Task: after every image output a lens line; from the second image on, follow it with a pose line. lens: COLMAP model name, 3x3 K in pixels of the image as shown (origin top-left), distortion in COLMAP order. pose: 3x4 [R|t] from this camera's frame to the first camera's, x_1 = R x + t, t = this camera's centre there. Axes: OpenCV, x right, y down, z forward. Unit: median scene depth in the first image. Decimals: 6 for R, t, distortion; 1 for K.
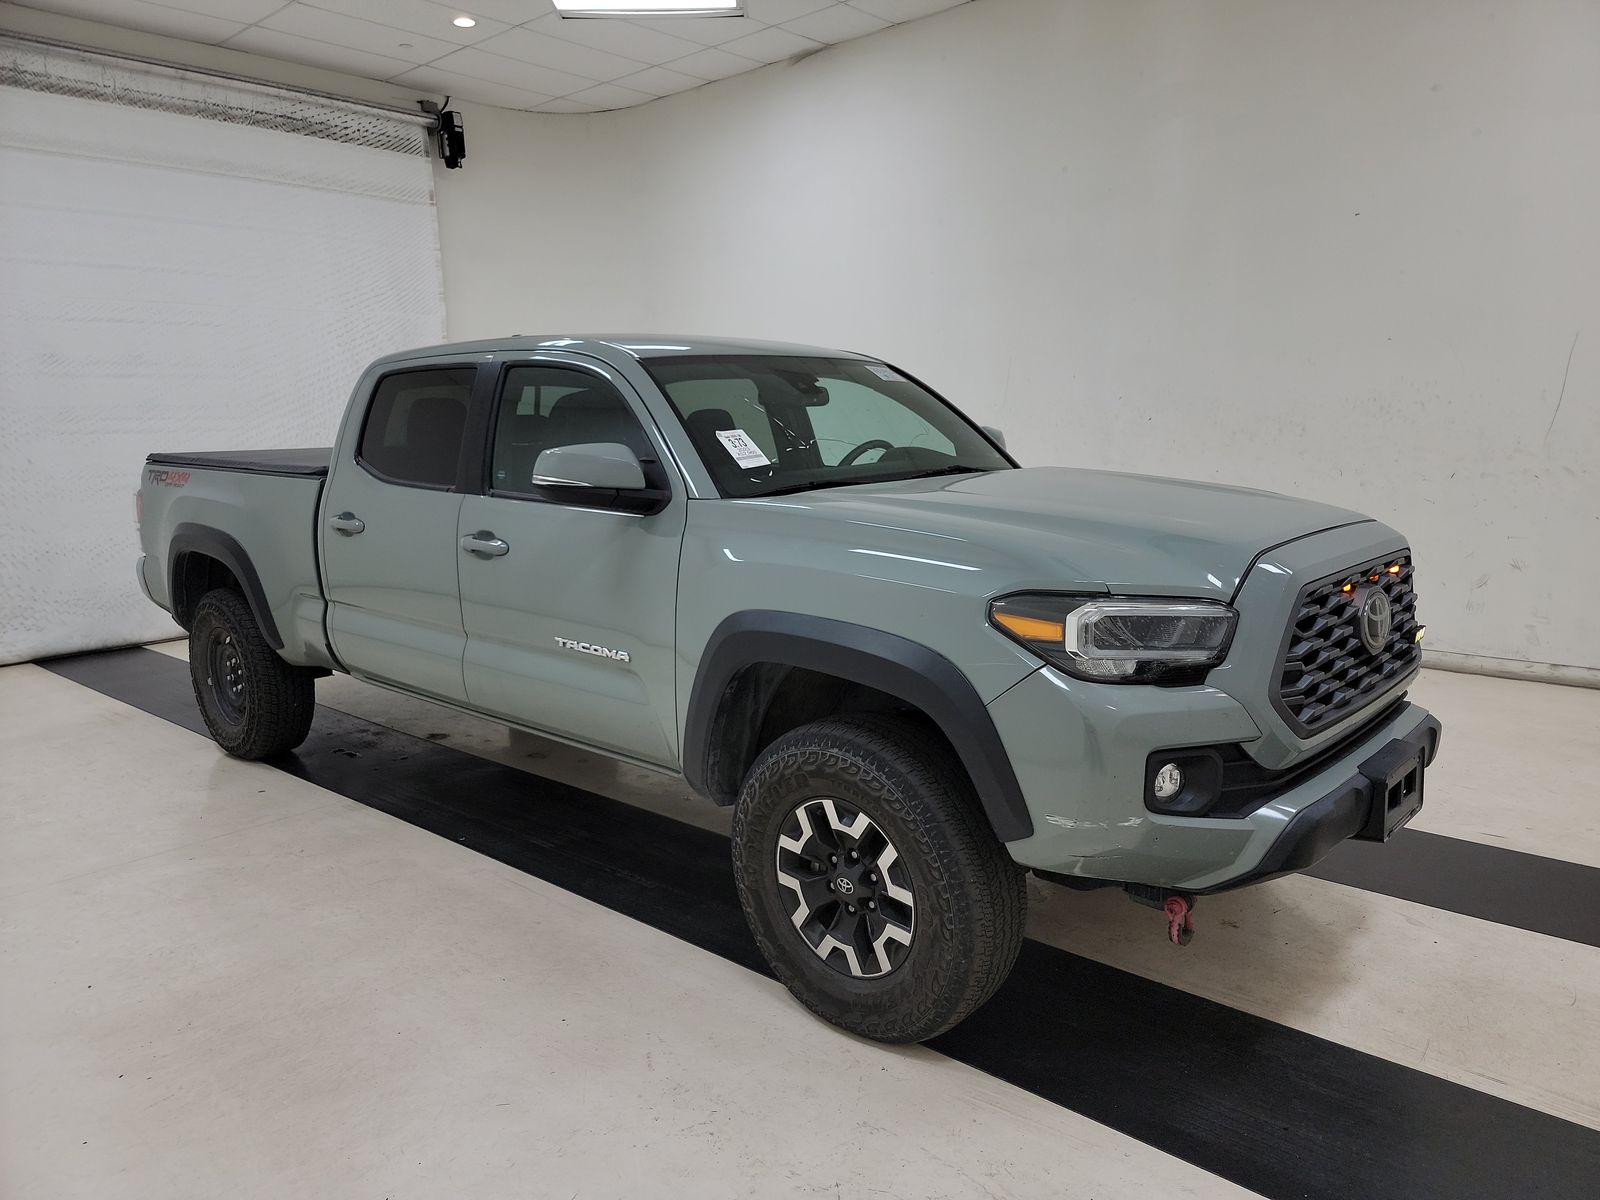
lens RADIAL K [[1093.2, 0, 810.7], [0, 1093.2, 588.4], [0, 0, 1]] dist [0.059815, -0.055090]
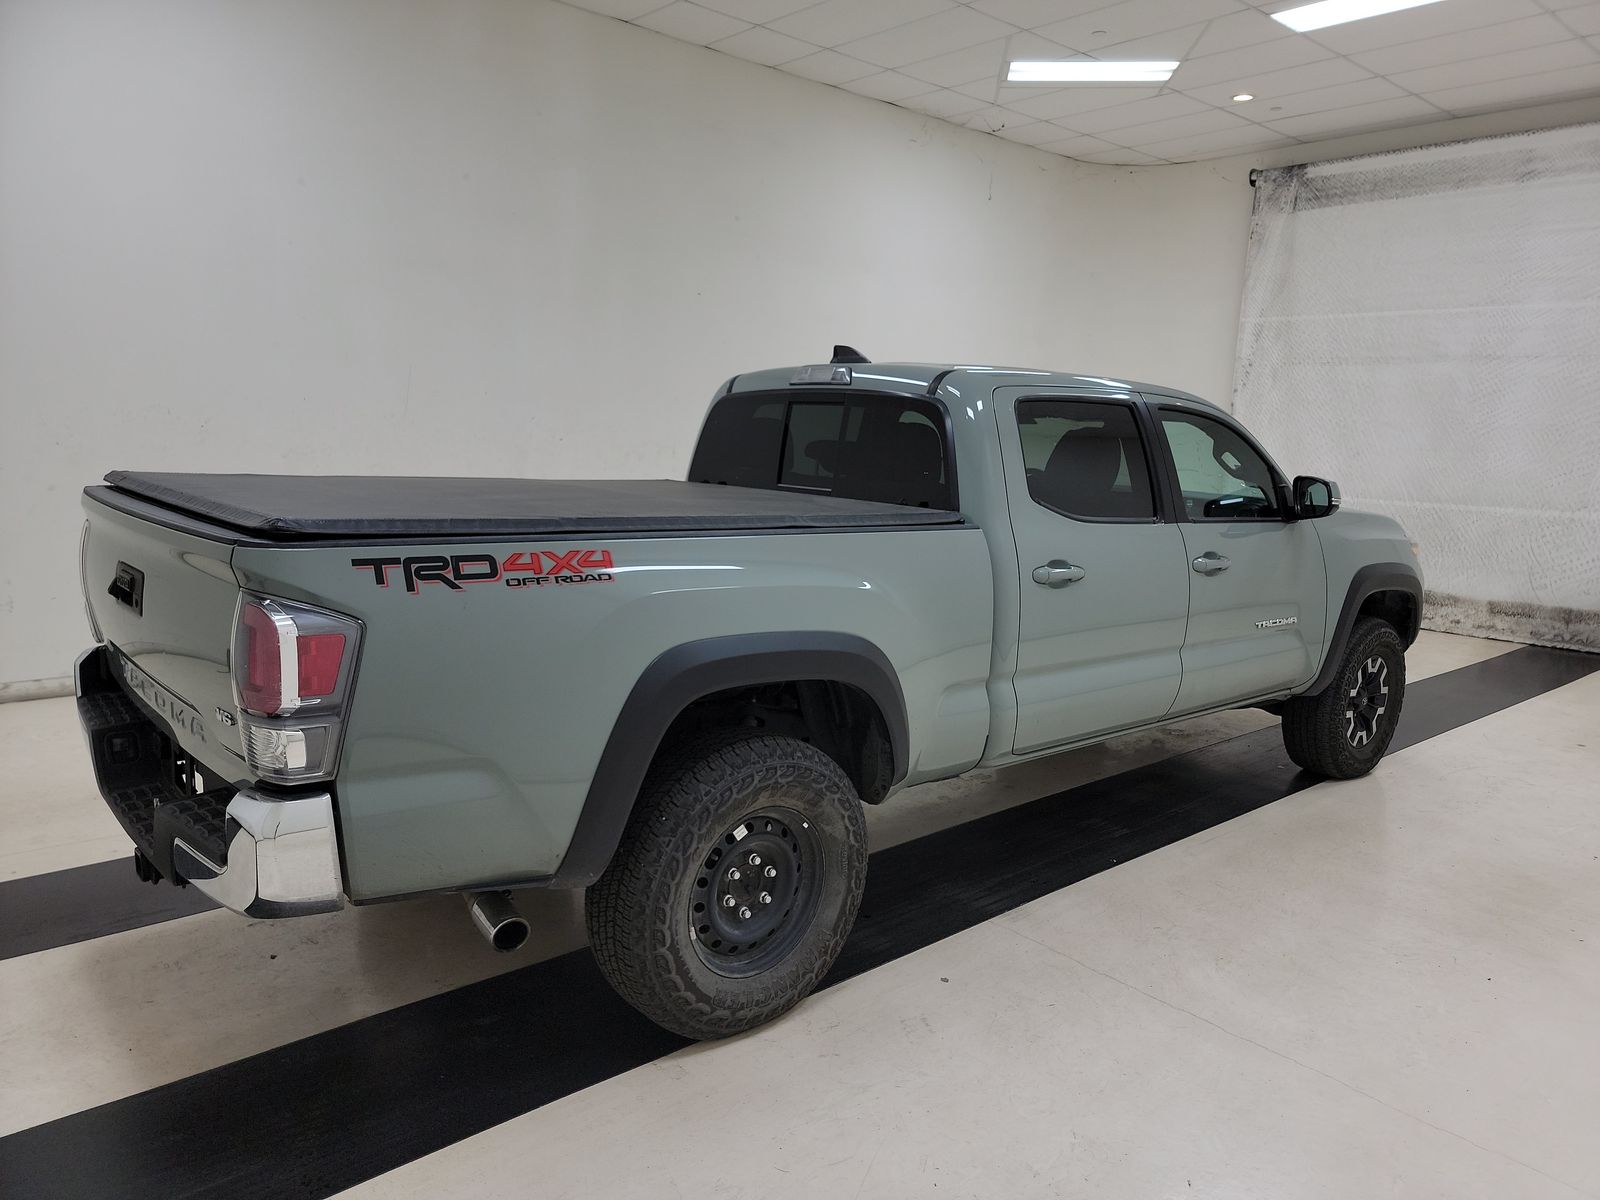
lens RADIAL K [[1093.2, 0, 810.7], [0, 1093.2, 588.4], [0, 0, 1]] dist [0.059815, -0.055090]
pose [[0.083530, -0.120112, 0.989240, -0.173516], [0.100152, 0.988695, 0.111589, -0.021914], [-0.991460, 0.089753, 0.094615, 0.150516]]
